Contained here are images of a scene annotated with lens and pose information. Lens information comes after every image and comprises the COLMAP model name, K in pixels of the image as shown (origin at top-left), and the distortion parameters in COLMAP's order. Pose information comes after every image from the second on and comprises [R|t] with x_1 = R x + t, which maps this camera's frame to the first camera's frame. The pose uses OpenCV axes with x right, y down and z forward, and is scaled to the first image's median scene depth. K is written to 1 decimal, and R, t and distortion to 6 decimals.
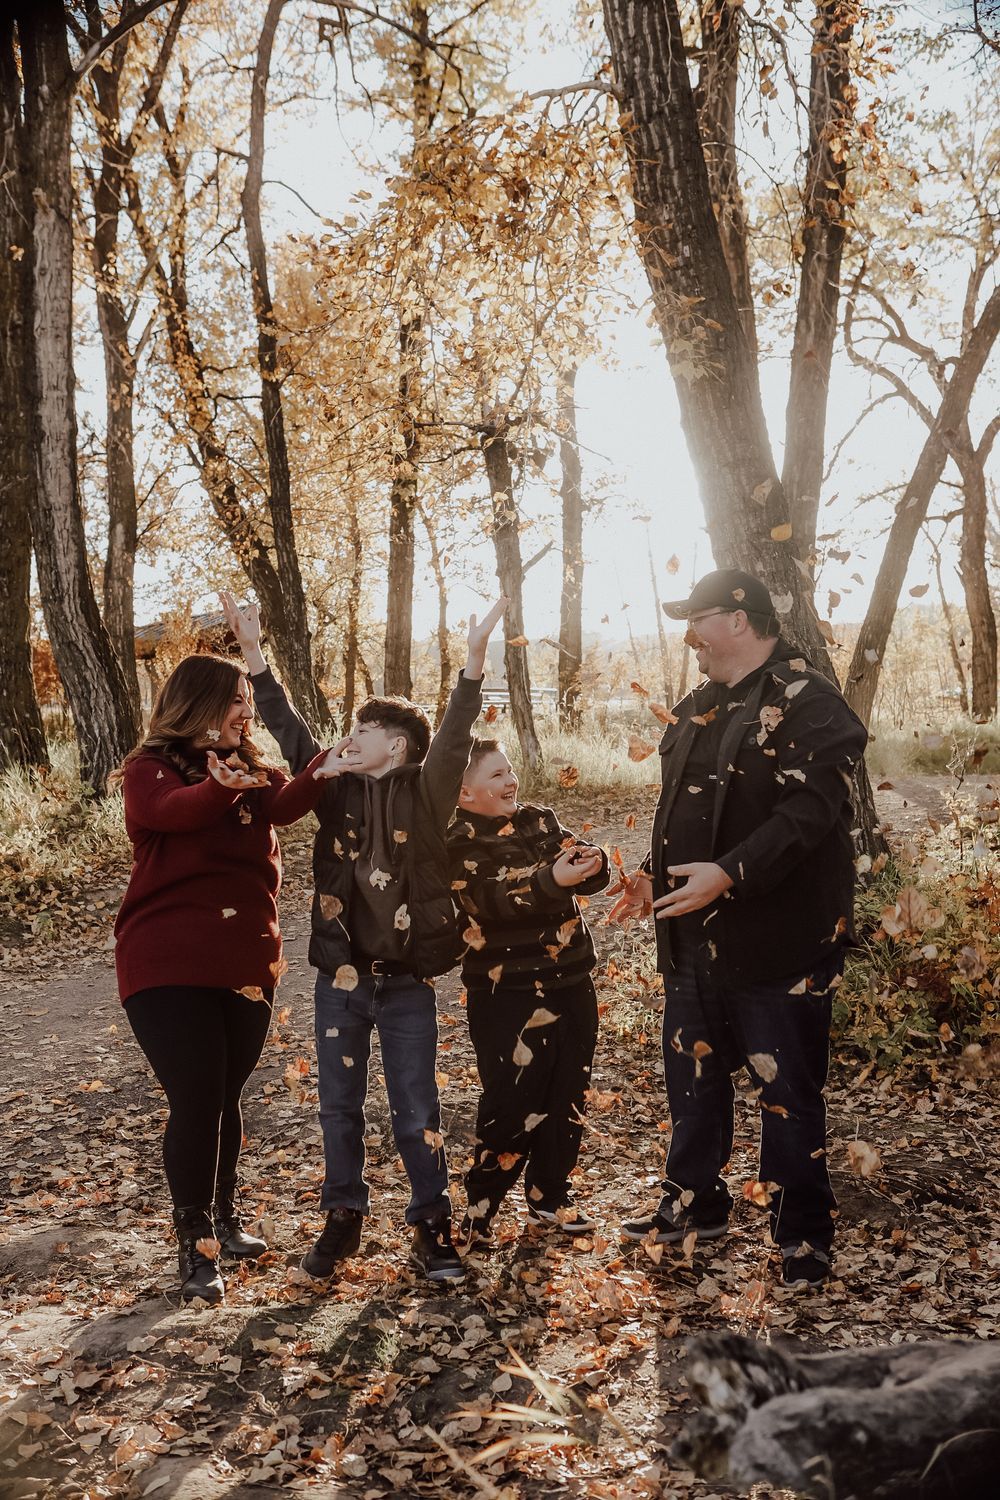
lens RADIAL K [[1358.1, 0, 500.0], [0, 1358.1, 750.0], [0, 0, 1]] dist [-0.024134, 0.000690]
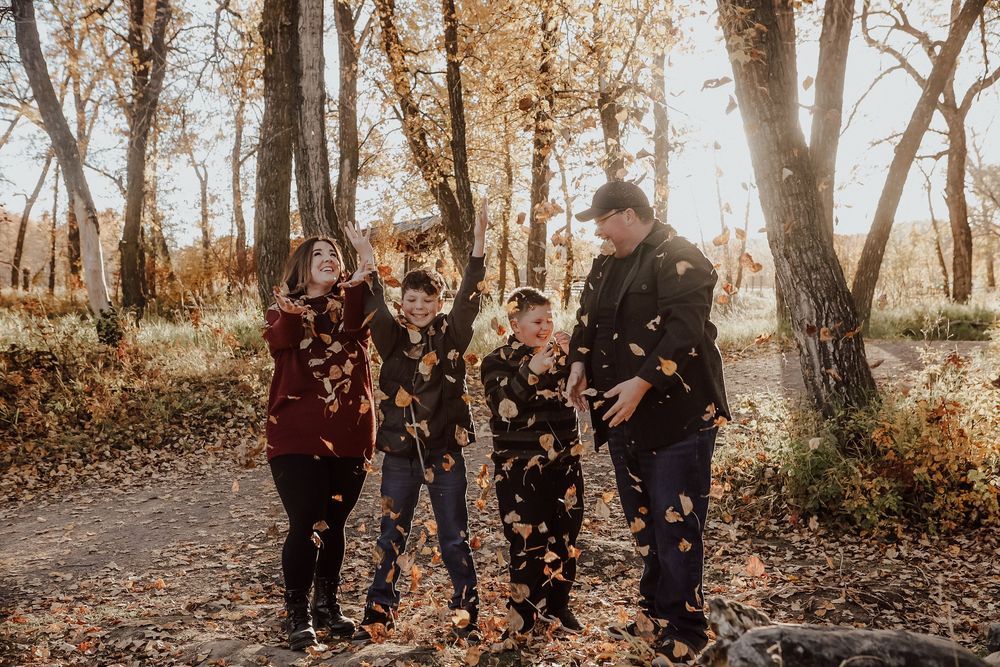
lens RADIAL K [[1074.0, 0, 500.0], [0, 1074.0, 333.5], [0, 0, 1]] dist [-0.026363, 0.002847]
pose [[0.995120, 0.017765, -0.097061, -0.002438], [-0.018214, 0.999827, -0.003748, 0.021979], [0.096978, 0.005498, 0.995271, -0.132165]]
